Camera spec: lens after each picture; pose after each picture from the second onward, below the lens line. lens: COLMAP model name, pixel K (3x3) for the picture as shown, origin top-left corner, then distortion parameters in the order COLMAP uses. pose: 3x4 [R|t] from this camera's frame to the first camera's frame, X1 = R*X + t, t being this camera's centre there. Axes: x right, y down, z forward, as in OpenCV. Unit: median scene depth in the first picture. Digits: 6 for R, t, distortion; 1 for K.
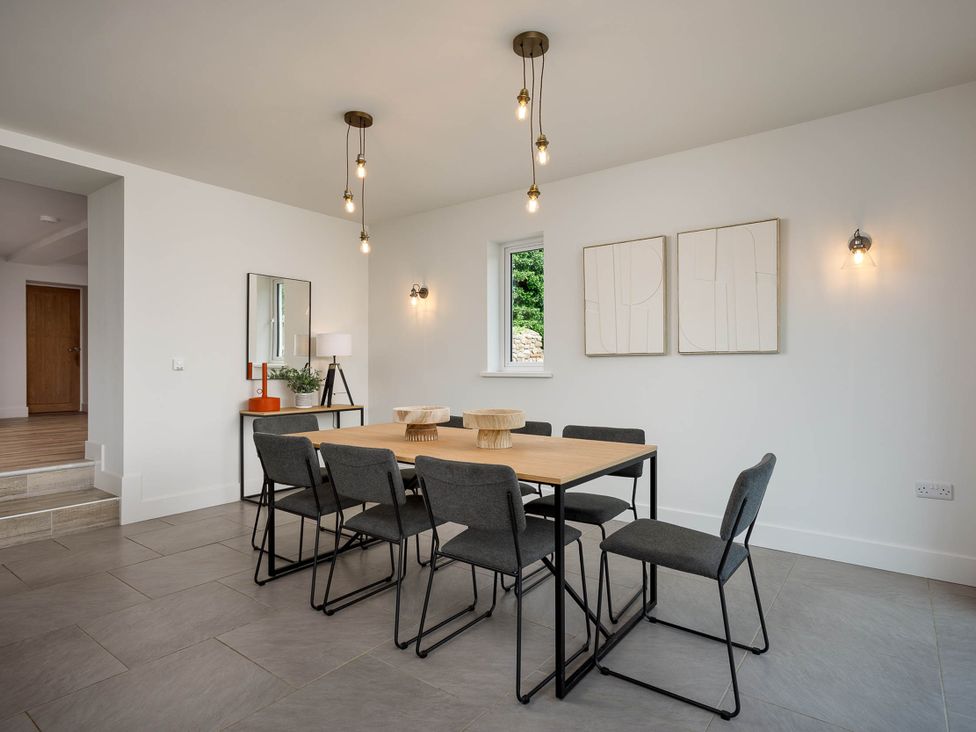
lens RADIAL K [[524.1, 0, 486.3], [0, 524.1, 367.2], [0, 0, 1]] dist [0.003296, 0.001446]
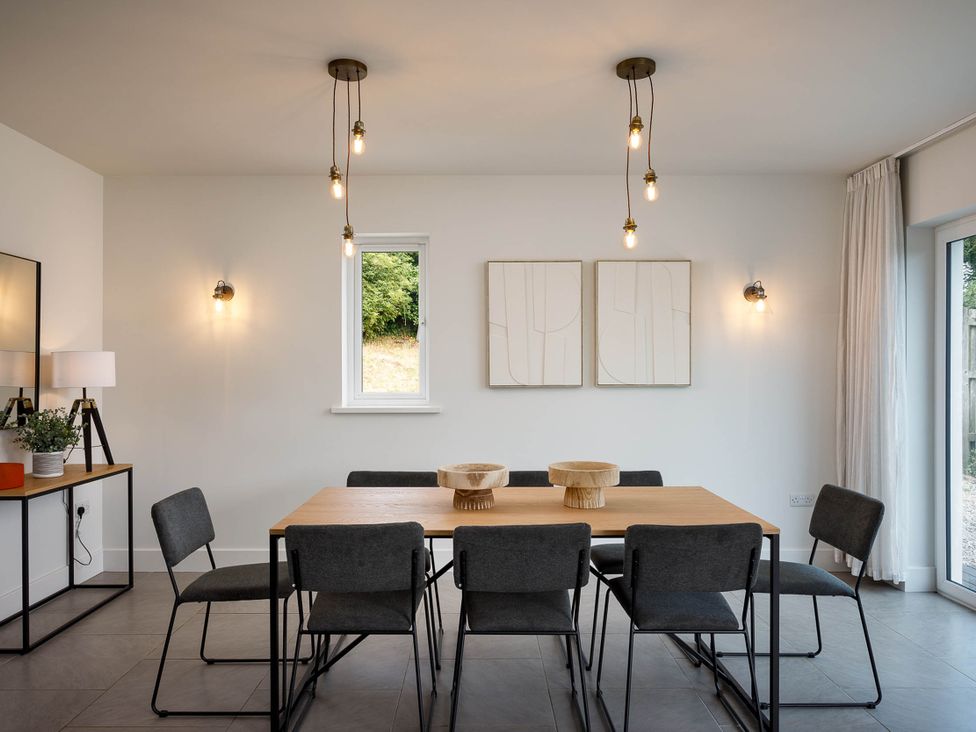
lens RADIAL K [[694.7, 0, 463.1], [0, 694.7, 372.6], [0, 0, 1]] dist [0.000381, 0.000154]
pose [[0.806407, -0.001542, 0.591358, -0.656853], [0.004699, 0.999982, -0.003800, -0.053147], [-0.591342, 0.005843, 0.806400, 0.138901]]
